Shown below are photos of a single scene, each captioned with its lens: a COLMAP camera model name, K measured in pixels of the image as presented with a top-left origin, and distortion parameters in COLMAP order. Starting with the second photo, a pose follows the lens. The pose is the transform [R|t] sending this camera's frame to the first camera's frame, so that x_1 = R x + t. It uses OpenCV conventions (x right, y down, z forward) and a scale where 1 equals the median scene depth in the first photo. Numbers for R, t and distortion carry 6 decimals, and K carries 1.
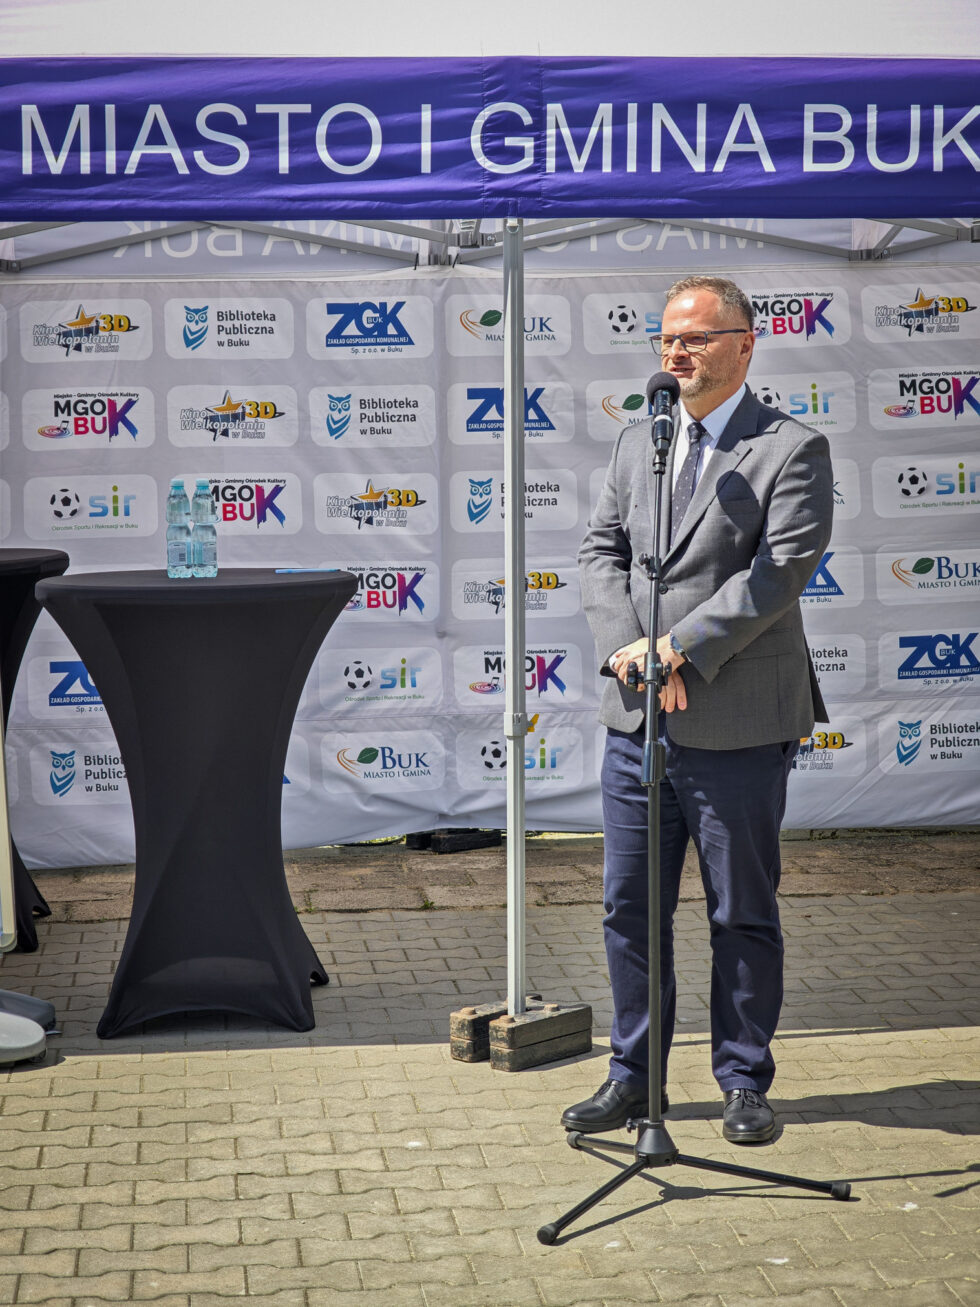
lens RADIAL K [[2733.6, 0, 490.0], [0, 2733.6, 653.5], [0, 0, 1]] dist [0.273564, -2.102927]
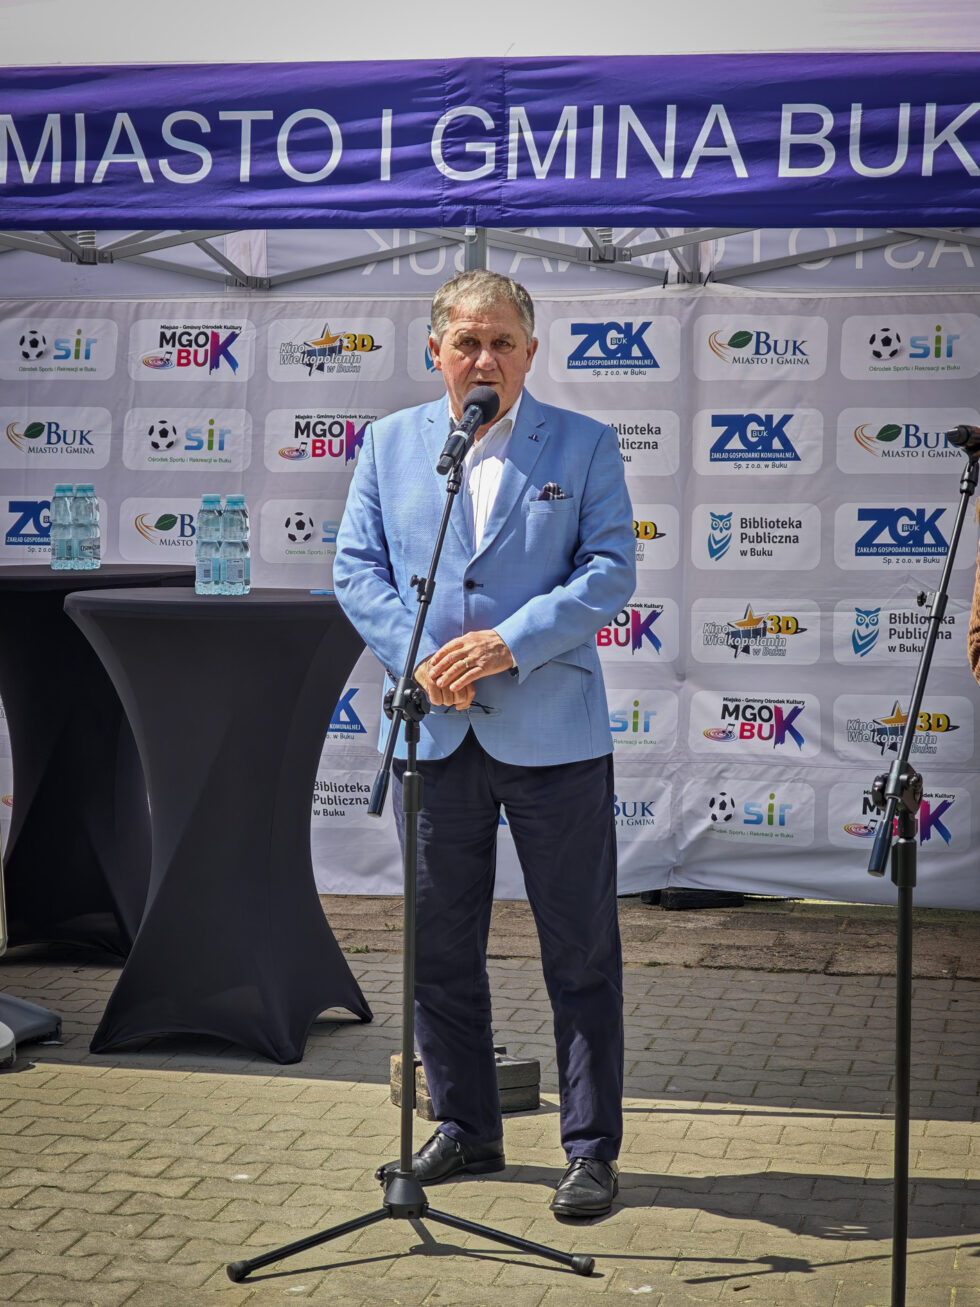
lens RADIAL K [[2937.2, 0, 493.3], [0, 2937.2, 713.5], [0, 0, 1]] dist [0.187538, -1.120205]
pose [[0.947438, 0.051535, -0.315761, 0.346869], [-0.051803, 0.998629, 0.007553, 0.001900], [0.315718, 0.009201, 0.948809, 0.032988]]
